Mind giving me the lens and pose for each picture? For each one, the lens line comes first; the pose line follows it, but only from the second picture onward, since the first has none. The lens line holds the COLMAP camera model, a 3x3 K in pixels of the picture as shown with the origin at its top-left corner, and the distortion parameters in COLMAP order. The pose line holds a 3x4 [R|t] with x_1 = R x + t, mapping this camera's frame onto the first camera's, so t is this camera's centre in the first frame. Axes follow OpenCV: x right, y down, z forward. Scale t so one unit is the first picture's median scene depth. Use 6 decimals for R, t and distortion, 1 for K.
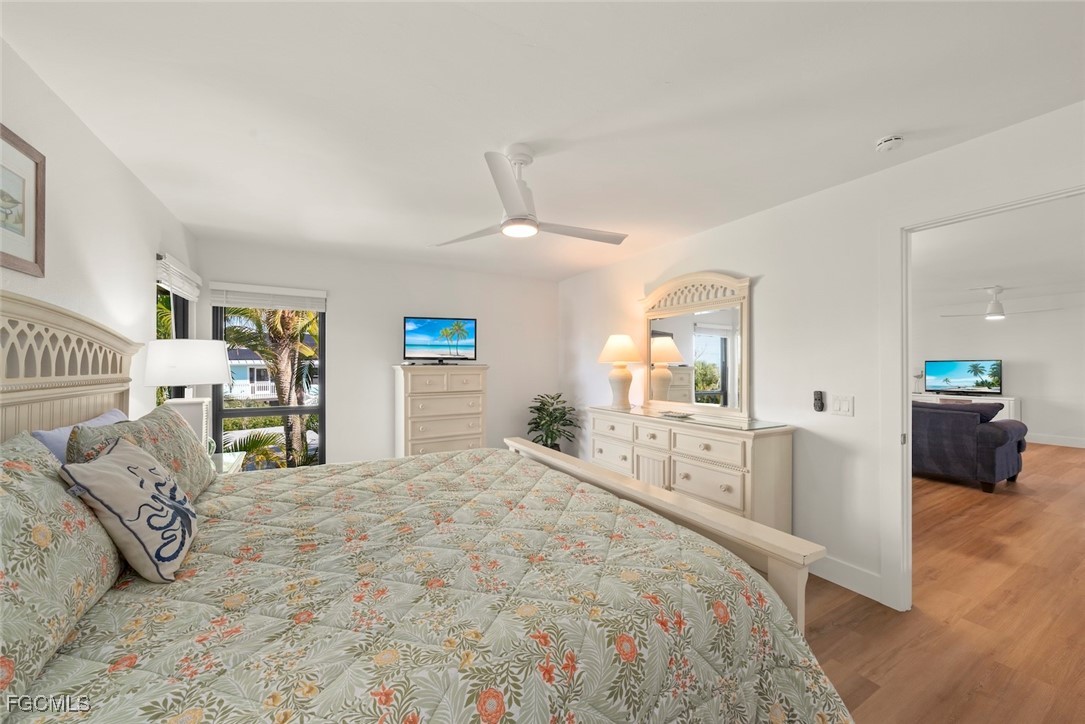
lens RADIAL K [[408.6, 0, 542.5], [0, 408.6, 362.0], [0, 0, 1]] dist [-0.001088, -0.000049]
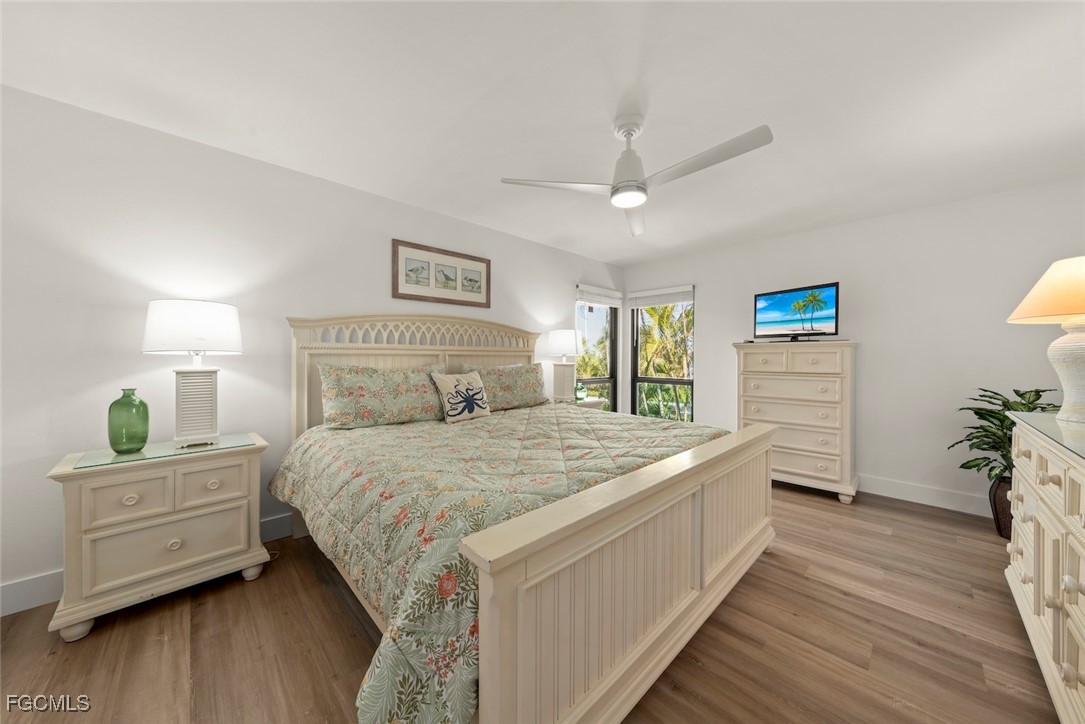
lens RADIAL K [[367.1, 0, 542.5], [0, 367.1, 362.0], [0, 0, 1]] dist [0.000009, 0.000013]
pose [[0.242039, 0.013865, -0.970167, 0.399027], [0.005035, 0.999866, 0.015545, 0.034525], [0.970253, -0.008647, 0.241937, 0.286916]]
